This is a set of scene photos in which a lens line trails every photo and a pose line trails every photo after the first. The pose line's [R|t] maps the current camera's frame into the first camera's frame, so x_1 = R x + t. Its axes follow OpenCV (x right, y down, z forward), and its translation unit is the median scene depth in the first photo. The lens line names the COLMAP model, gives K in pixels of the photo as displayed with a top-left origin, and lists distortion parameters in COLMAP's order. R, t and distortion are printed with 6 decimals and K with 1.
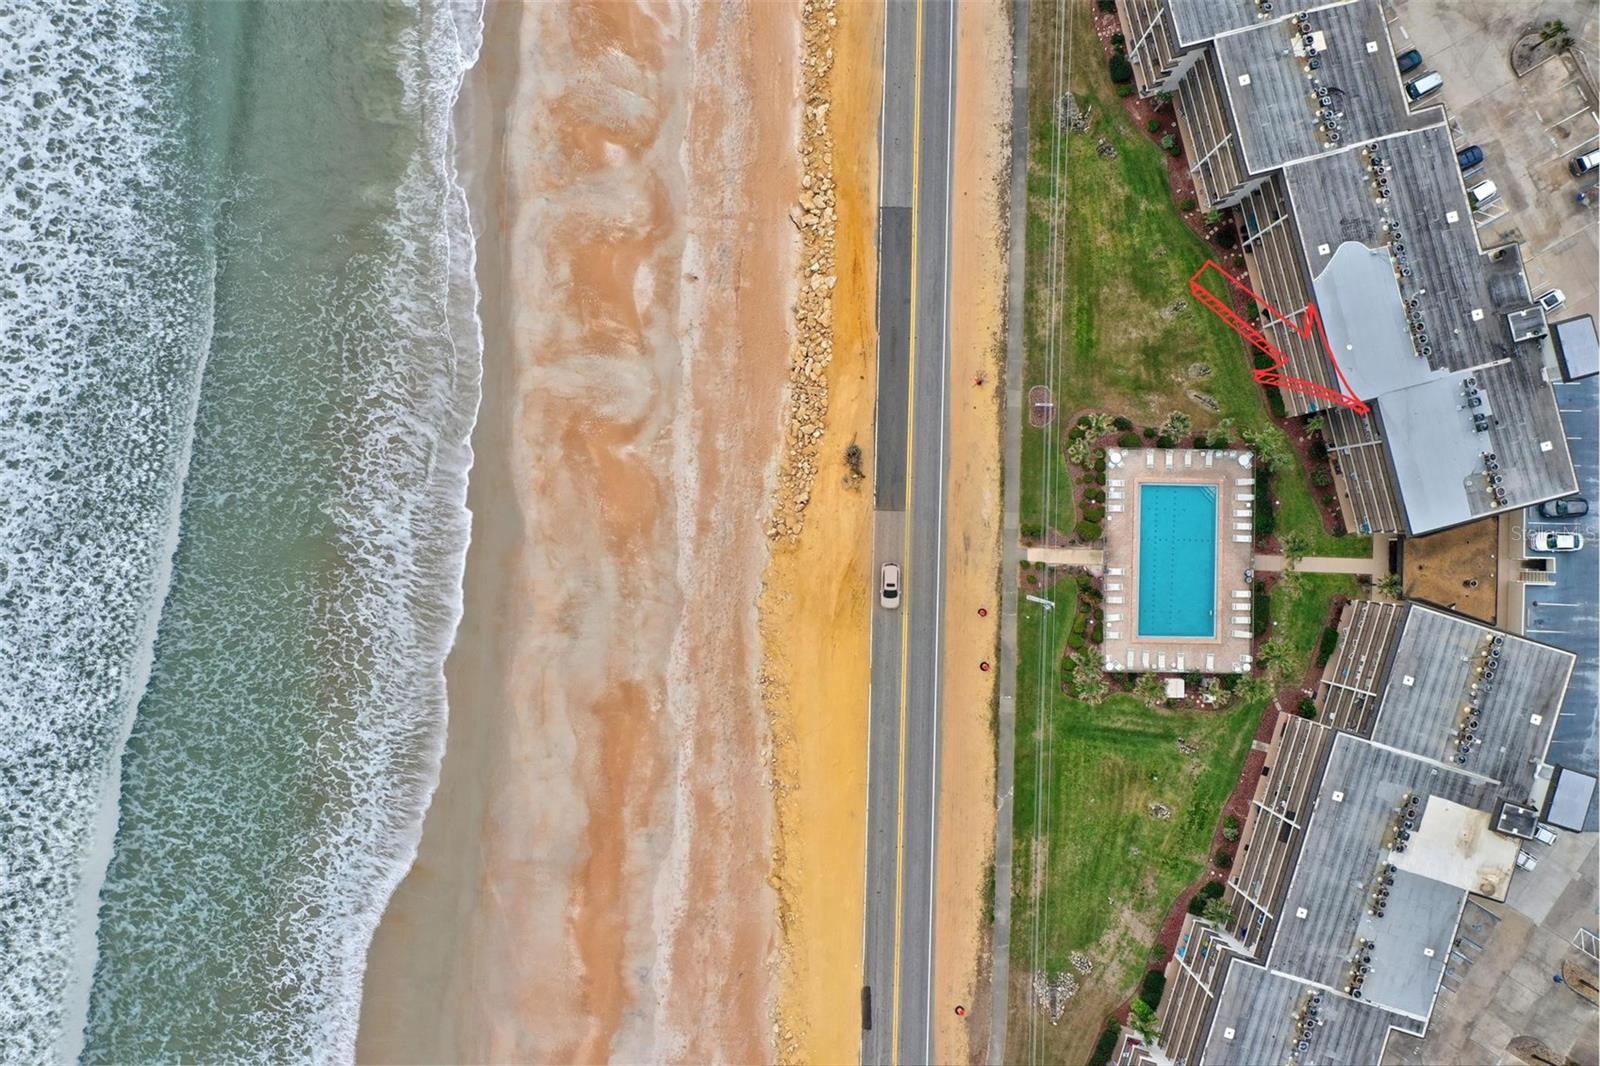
lens RADIAL K [[1264.6, 0, 790.6], [0, 1264.6, 527.9], [0, 0, 1]] dist [-0.004176, -0.004866]
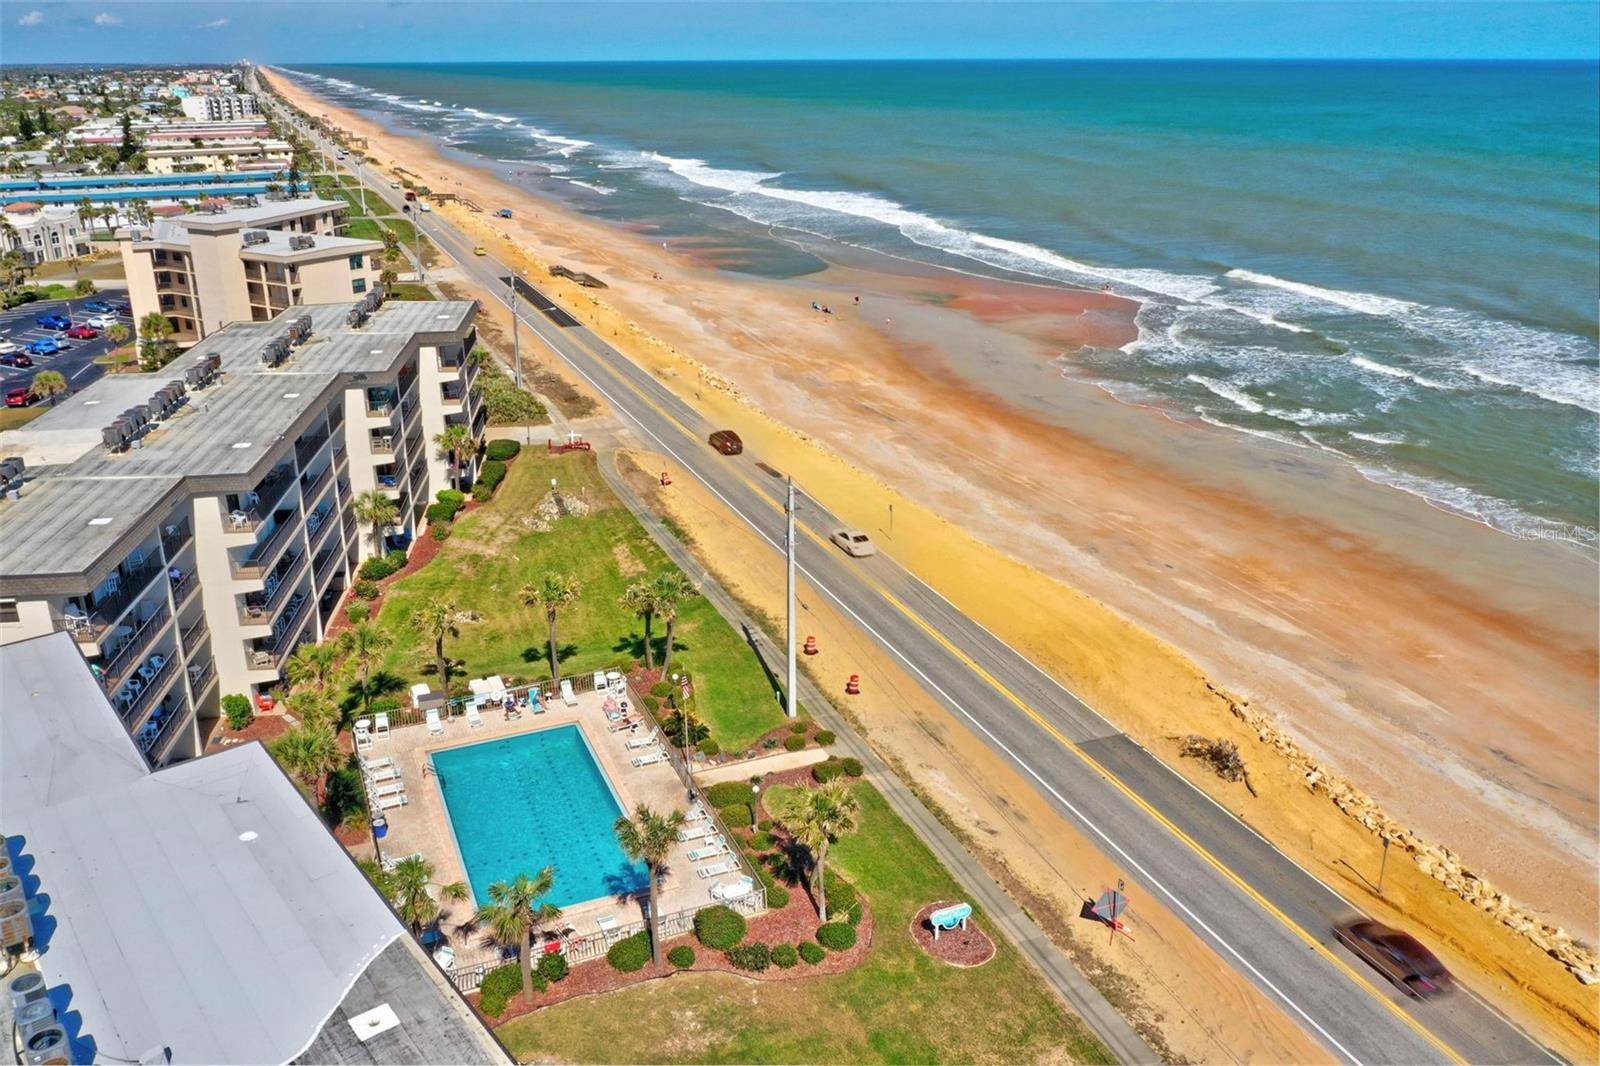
lens RADIAL K [[1272.1, 0, 795.3], [0, 1272.1, 529.7], [0, 0, 1]] dist [-0.008745, -0.008708]
pose [[-0.912922, 0.153632, -0.378114, 0.381200], [-0.407888, -0.311311, 0.858320, -0.388470], [0.014154, 0.937807, 0.346867, 0.739812]]
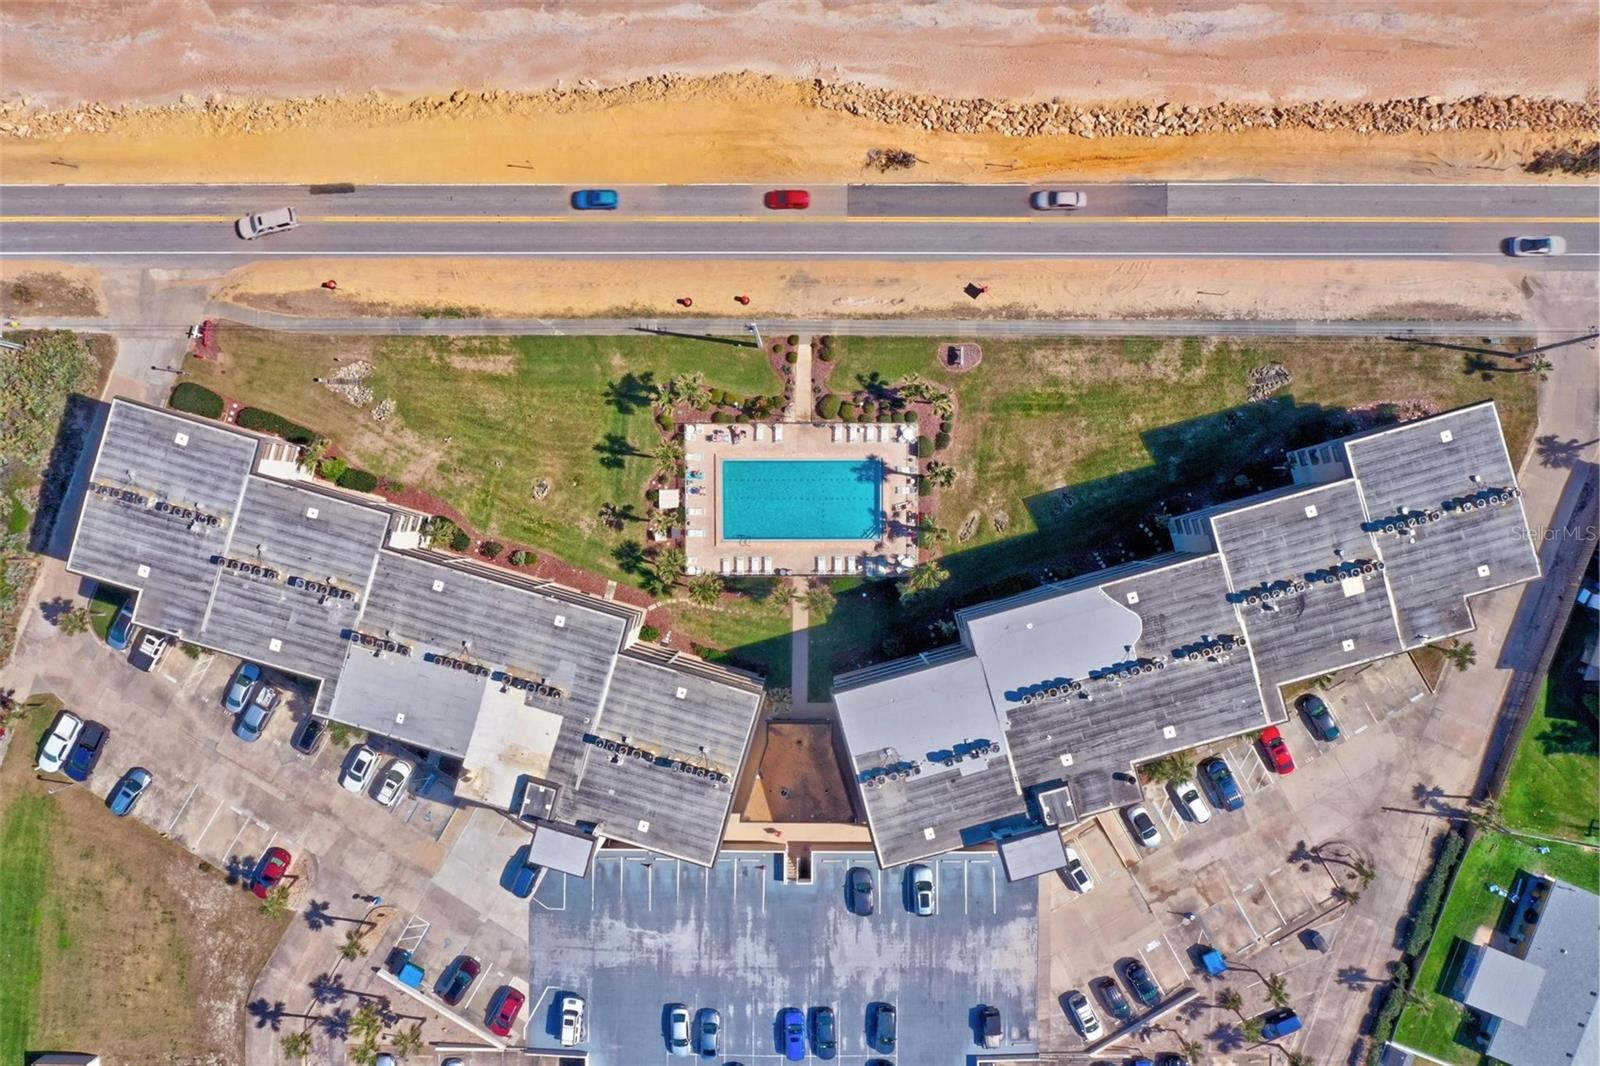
lens RADIAL K [[1272.1, 0, 795.3], [0, 1272.1, 529.7], [0, 0, 1]] dist [-0.008745, -0.008708]
pose [[0.019444, 0.999758, 0.010271, 0.318958], [-0.999562, 0.019210, 0.022493, 0.009571], [0.022290, -0.010704, 0.999694, 0.035370]]
